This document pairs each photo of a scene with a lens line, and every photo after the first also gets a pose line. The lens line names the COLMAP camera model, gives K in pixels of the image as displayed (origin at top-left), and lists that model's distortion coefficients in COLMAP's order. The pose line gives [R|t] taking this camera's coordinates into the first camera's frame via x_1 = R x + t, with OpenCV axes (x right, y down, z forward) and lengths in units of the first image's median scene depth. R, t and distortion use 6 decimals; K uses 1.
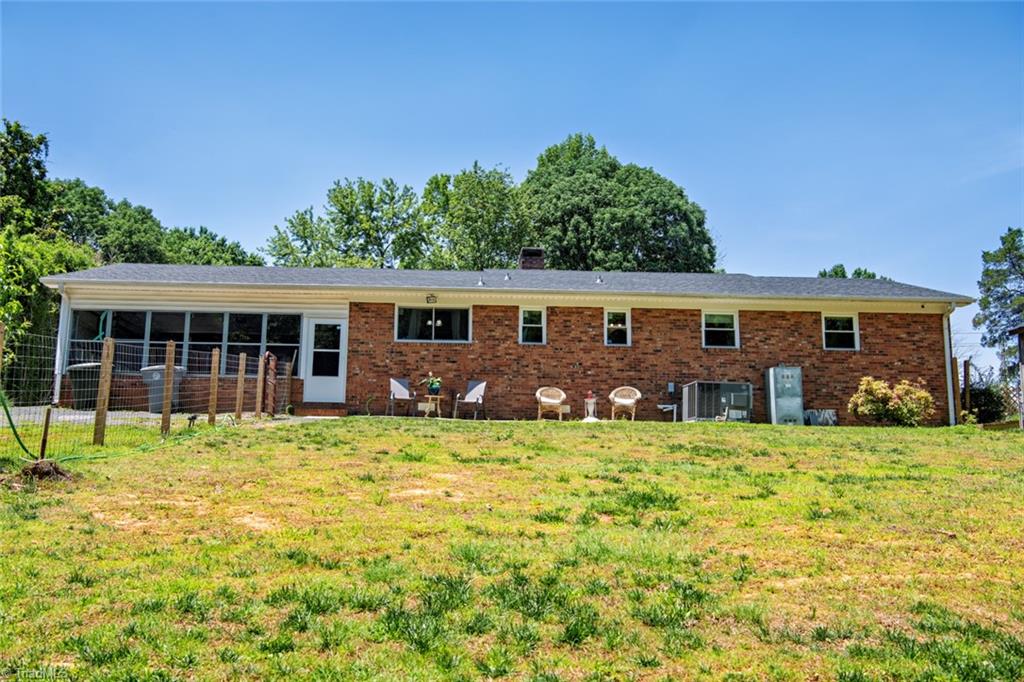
lens RADIAL K [[974.3, 0, 512.0], [0, 974.3, 341.0], [0, 0, 1]] dist [0.009865, 0.011397]
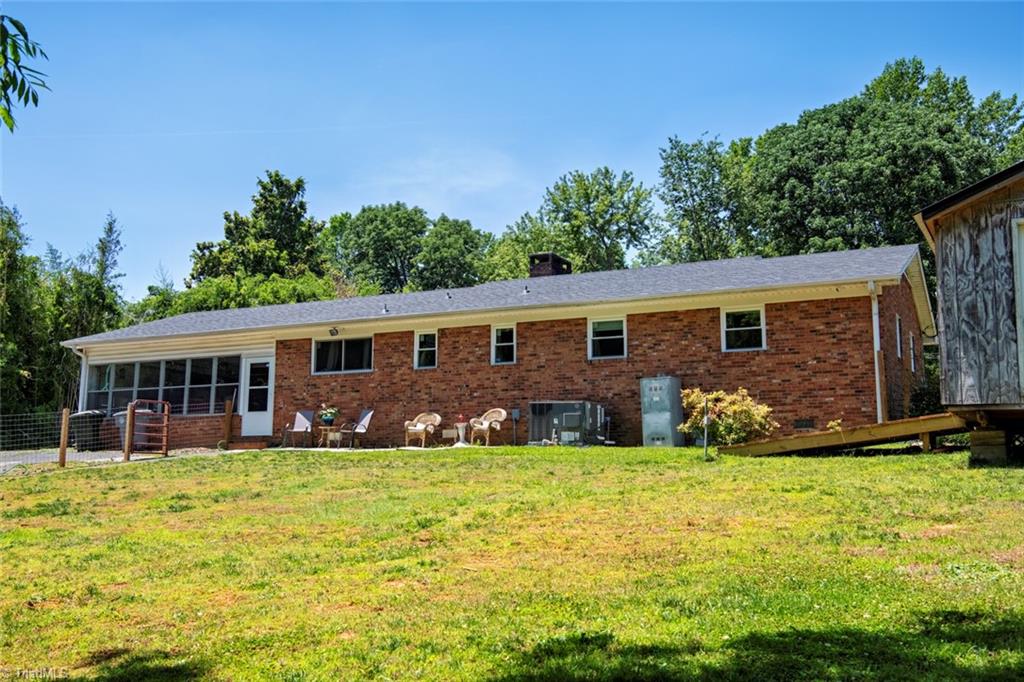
lens RADIAL K [[1081.4, 0, 512.0], [0, 1081.4, 341.0], [0, 0, 1]] dist [0.052338, 0.002781]
pose [[0.871560, -0.075829, -0.484390, 0.626552], [0.086401, 0.996260, -0.000499, -0.016264], [0.482616, -0.041417, 0.874852, 0.085955]]
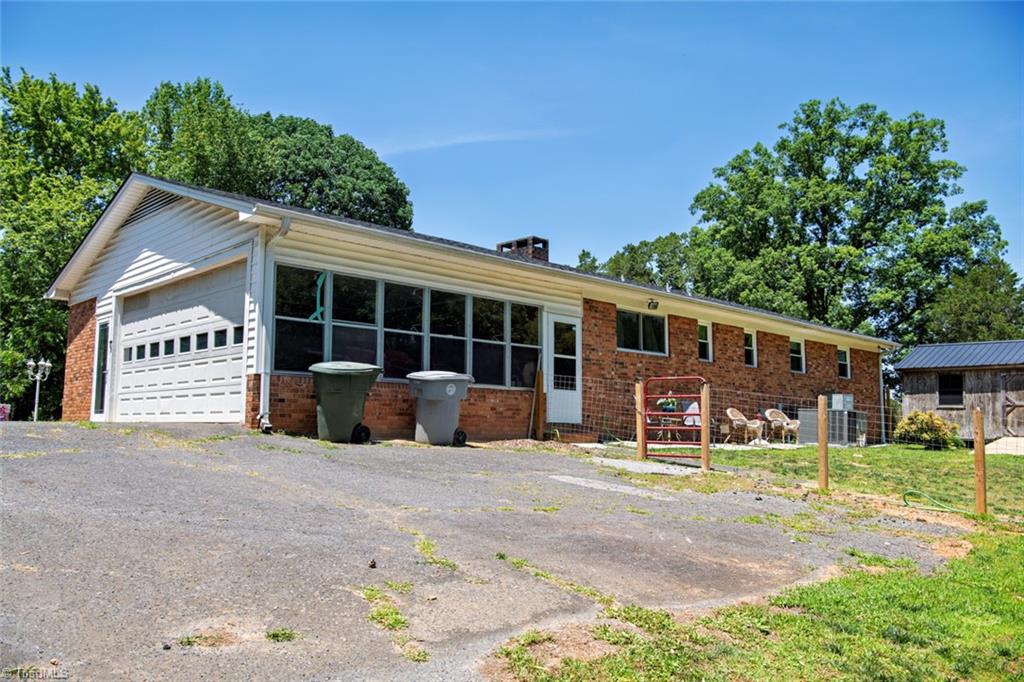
lens RADIAL K [[812.5, 0, 512.0], [0, 812.5, 341.0], [0, 0, 1]] dist [-0.029136, -0.000037]
pose [[0.751866, 0.070477, 0.655538, -0.641648], [-0.111437, 0.993550, 0.020995, -0.011720], [-0.649830, -0.088837, 0.754870, 0.521917]]
